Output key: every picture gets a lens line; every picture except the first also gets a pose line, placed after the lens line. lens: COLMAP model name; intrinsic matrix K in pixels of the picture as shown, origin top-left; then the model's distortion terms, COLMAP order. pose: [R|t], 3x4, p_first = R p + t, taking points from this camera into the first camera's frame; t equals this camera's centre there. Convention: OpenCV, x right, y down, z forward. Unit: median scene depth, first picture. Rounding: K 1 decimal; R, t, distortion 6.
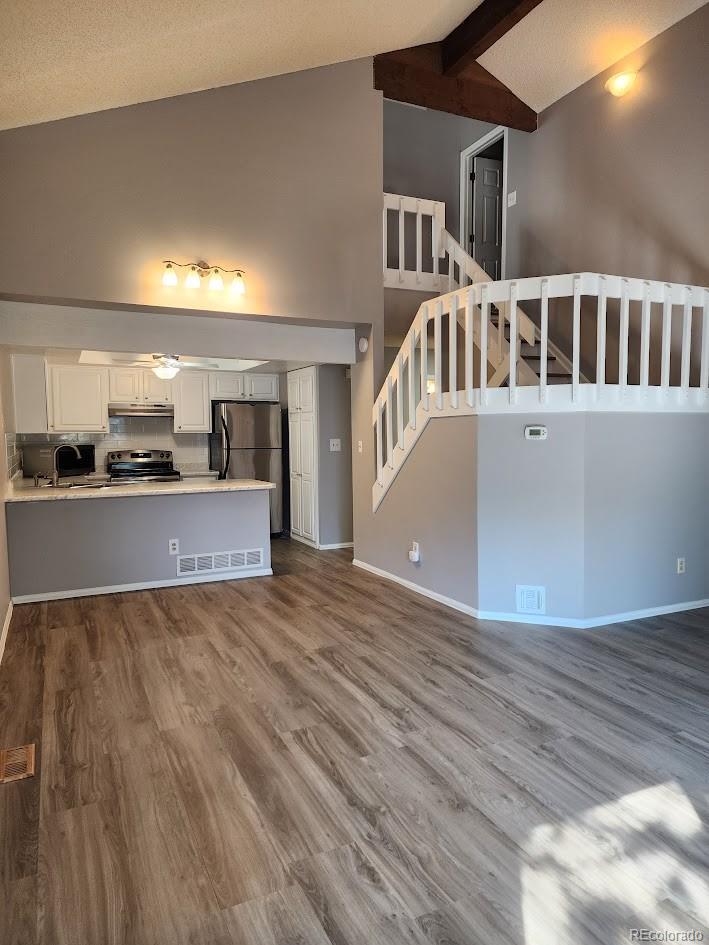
lens RADIAL K [[636.0, 0, 372.0], [0, 636.0, 479.3], [0, 0, 1]] dist [0.070166, -0.055428]
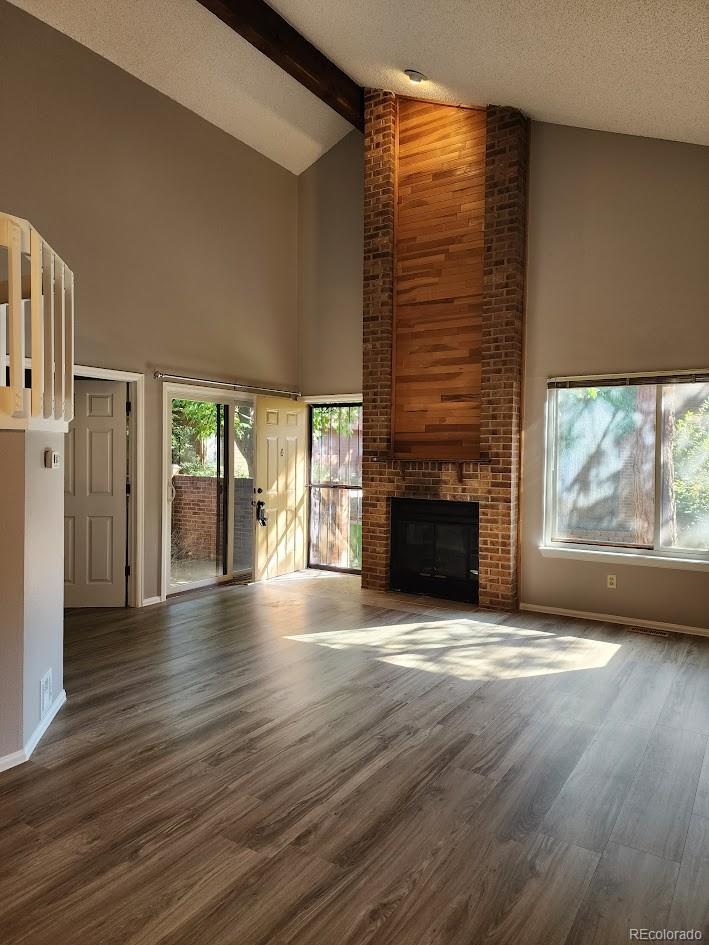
lens RADIAL K [[636.0, 0, 356.9], [0, 636.0, 478.8], [0, 0, 1]] dist [0.070166, -0.055428]
pose [[-0.518723, -0.036440, 0.854166, -0.595507], [0.058333, 0.995254, 0.077884, -0.095093], [-0.852950, 0.090226, -0.514135, 1.163047]]
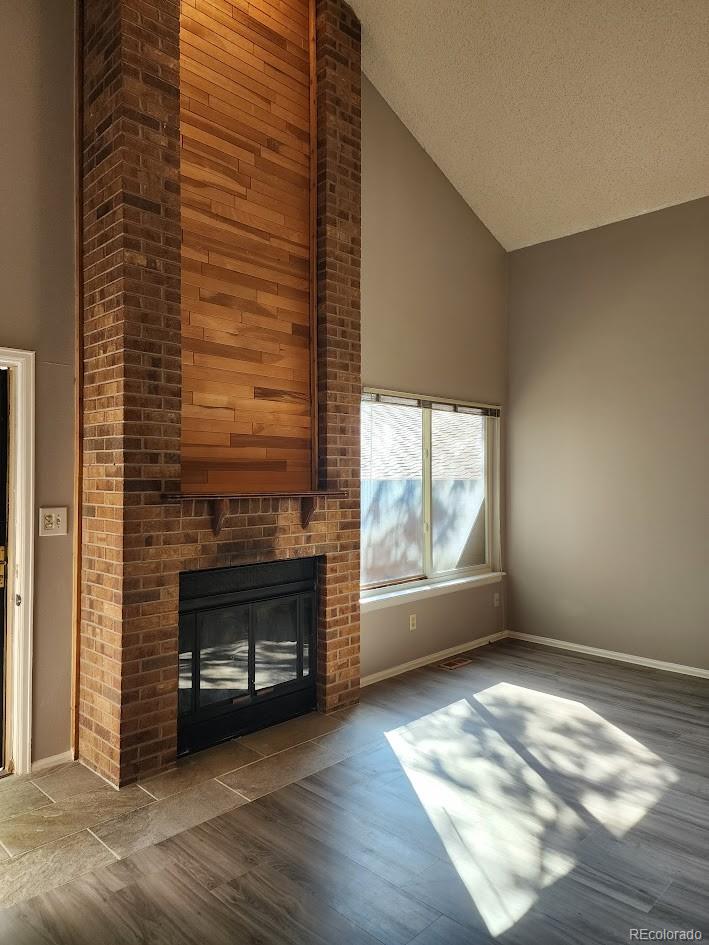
lens RADIAL K [[636.0, 0, 370.1], [0, 636.0, 455.7], [0, 0, 1]] dist [0.070166, -0.055428]
pose [[-0.938065, -0.006335, -0.346402, 0.742232], [-0.024291, 0.998575, 0.047517, -0.110980], [0.345607, 0.052988, -0.936882, 1.112335]]
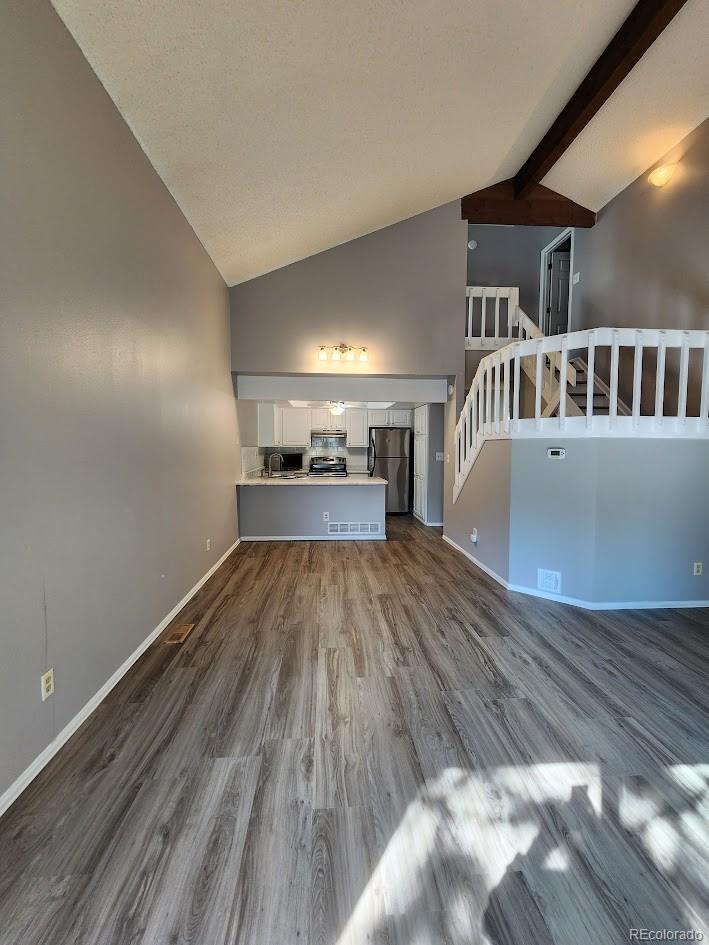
lens RADIAL K [[395.2, 0, 352.4], [0, 395.2, 472.0], [0, 0, 1]] dist [-0.005105, 0.000719]
pose [[0.923710, 0.039743, -0.381025, 0.193727], [-0.042209, 0.999107, 0.001888, -0.020811], [0.380759, 0.014339, 0.924563, 0.110217]]
